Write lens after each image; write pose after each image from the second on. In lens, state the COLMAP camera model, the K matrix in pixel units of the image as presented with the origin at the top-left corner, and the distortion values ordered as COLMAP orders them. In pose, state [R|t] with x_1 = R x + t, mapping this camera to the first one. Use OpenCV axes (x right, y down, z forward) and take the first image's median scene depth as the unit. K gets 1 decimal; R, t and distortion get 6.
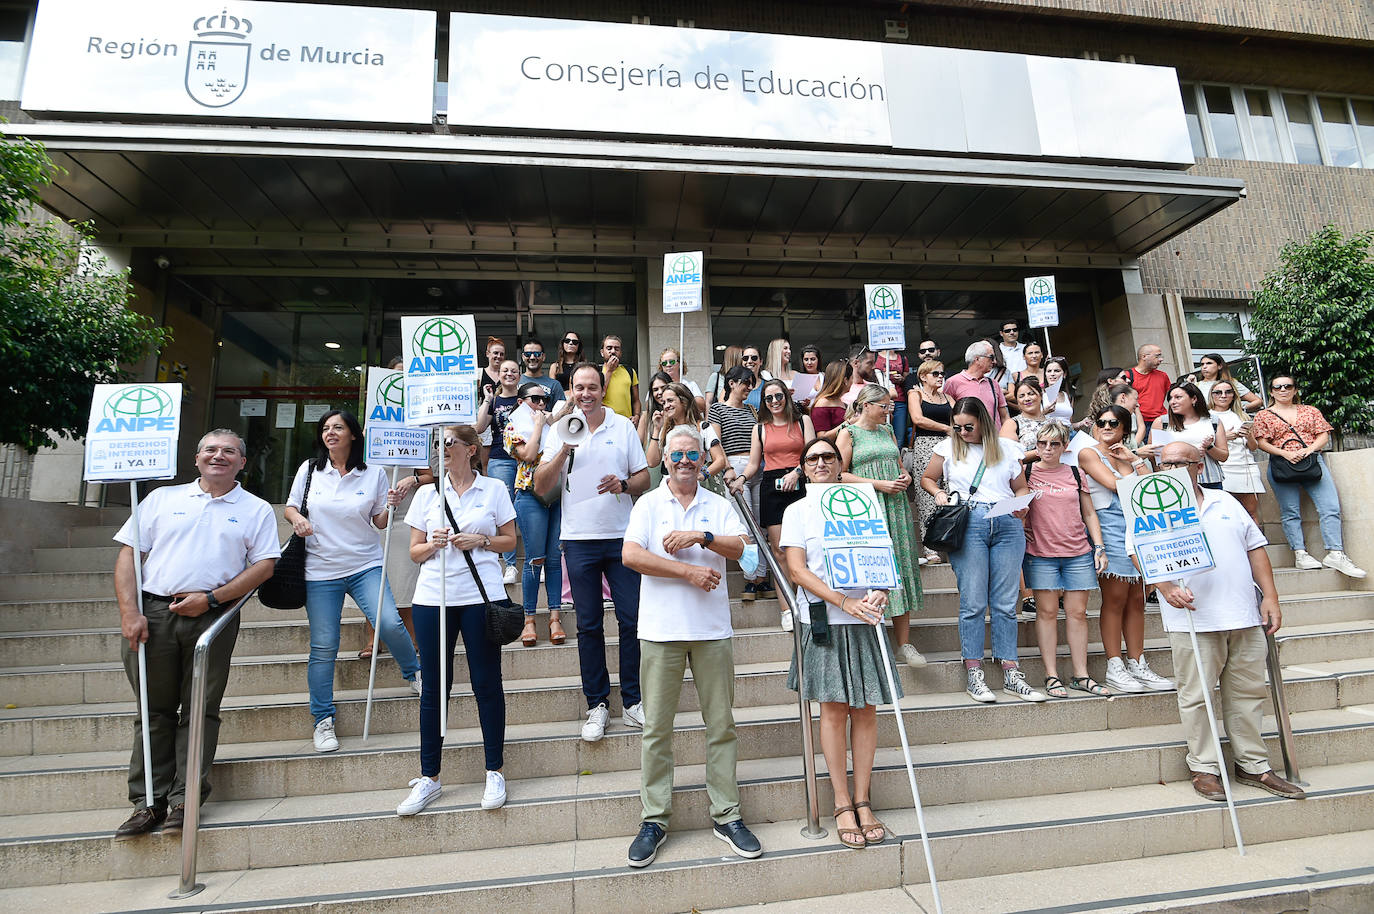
lens RADIAL K [[631.2, 0, 680.9], [0, 631.2, 457.2], [0, 0, 1]] dist [-0.019222, -0.000186]
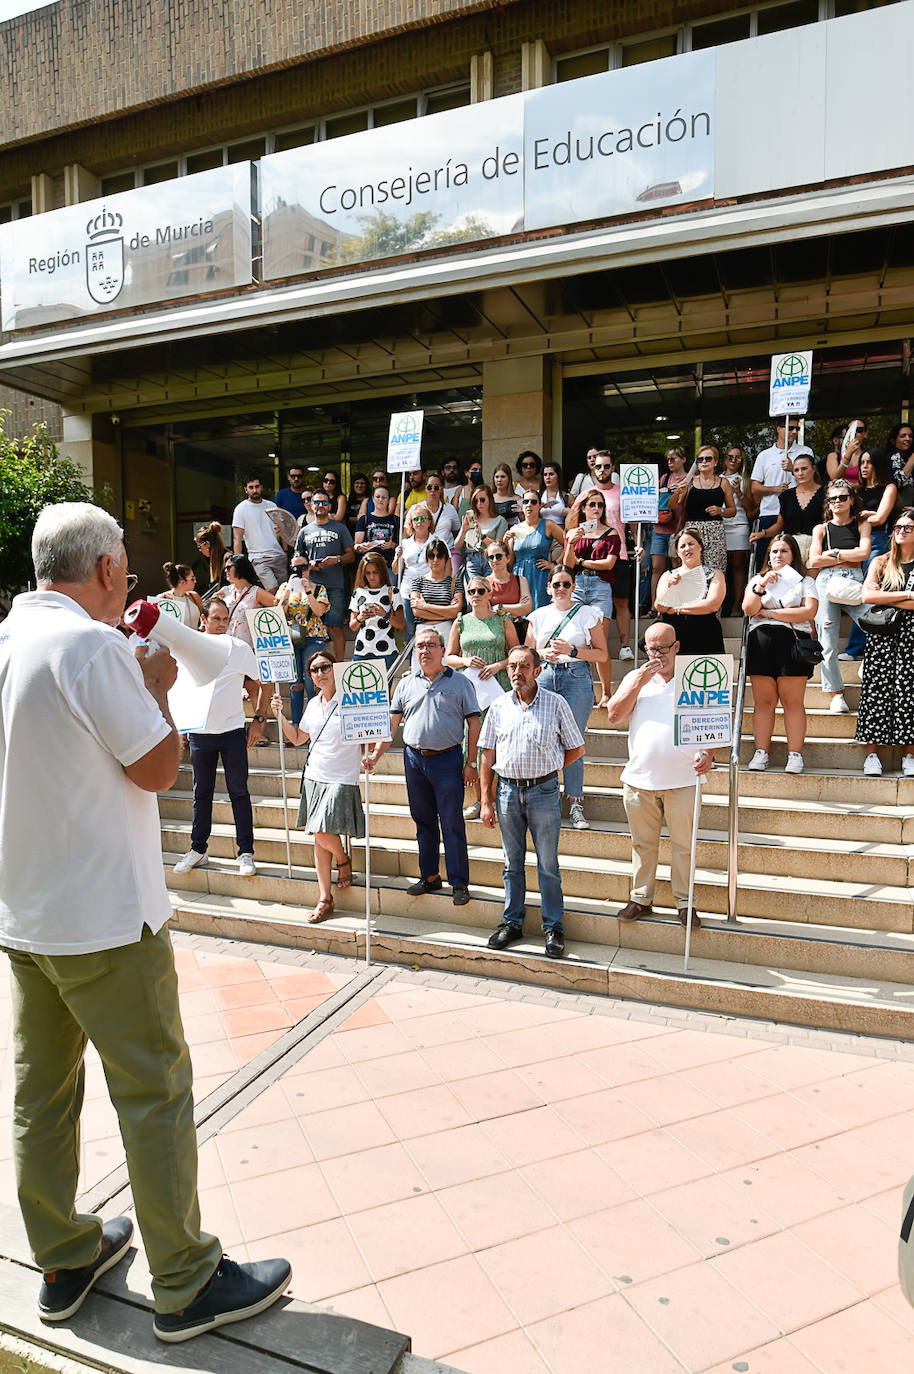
lens RADIAL K [[863.0, 0, 457.3], [0, 863.0, 698.9], [0, 0, 1]] dist [-0.018293, -0.011462]
pose [[0.875544, 0.067065, -0.478460, 0.625255], [0.050993, 0.971960, 0.229551, -0.141363], [0.480439, -0.225380, 0.847574, -0.237449]]
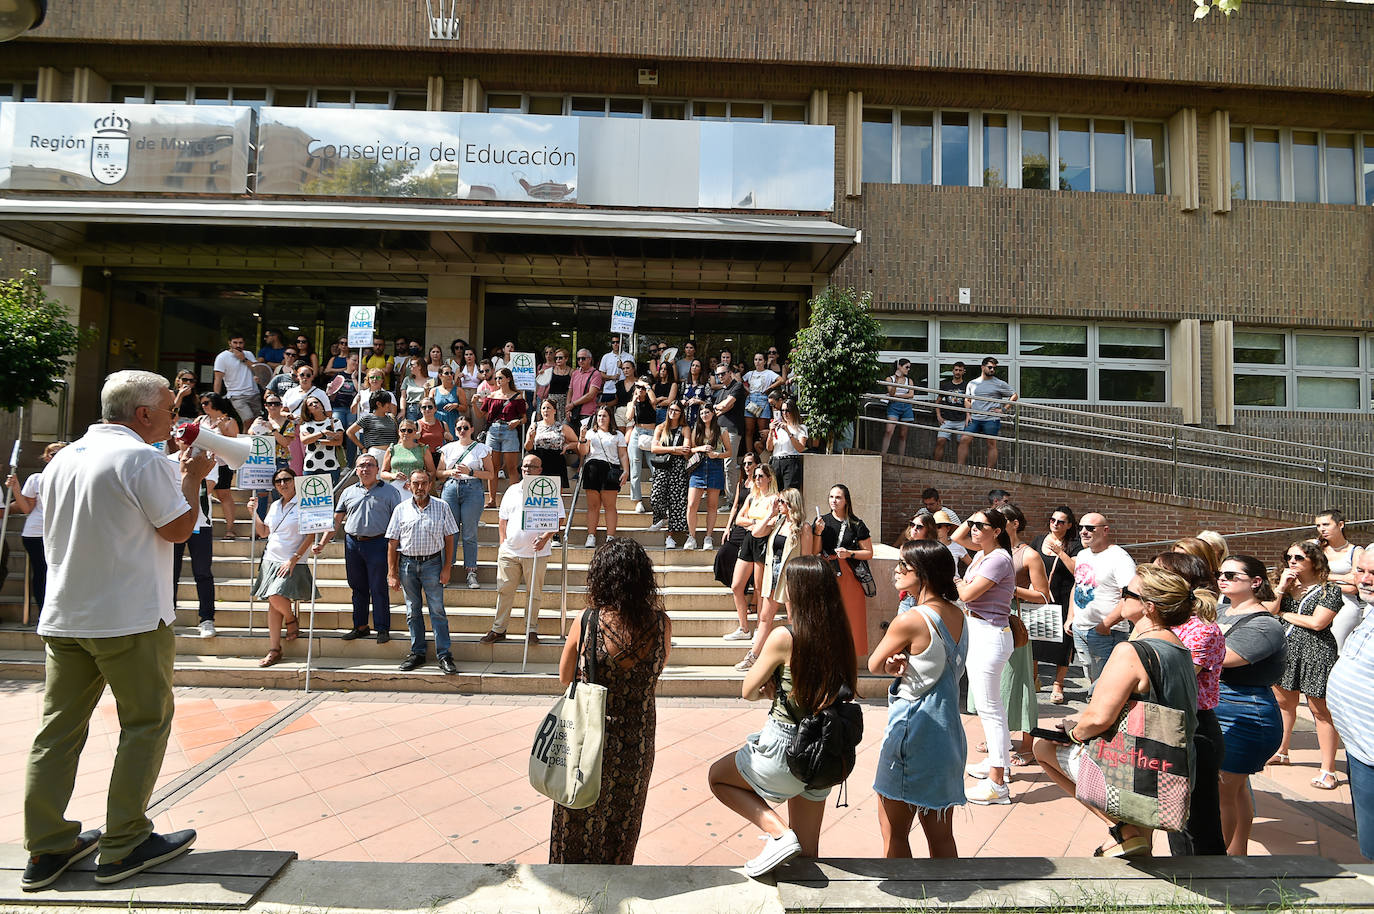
lens RADIAL K [[631.2, 0, 692.2], [0, 631.2, 449.3], [0, 0, 1]] dist [-0.019222, -0.000186]
pose [[0.993154, 0.059123, -0.100747, 0.761793], [-0.045351, 0.989957, 0.133894, -0.167940], [0.107651, -0.128409, 0.985861, -0.375230]]
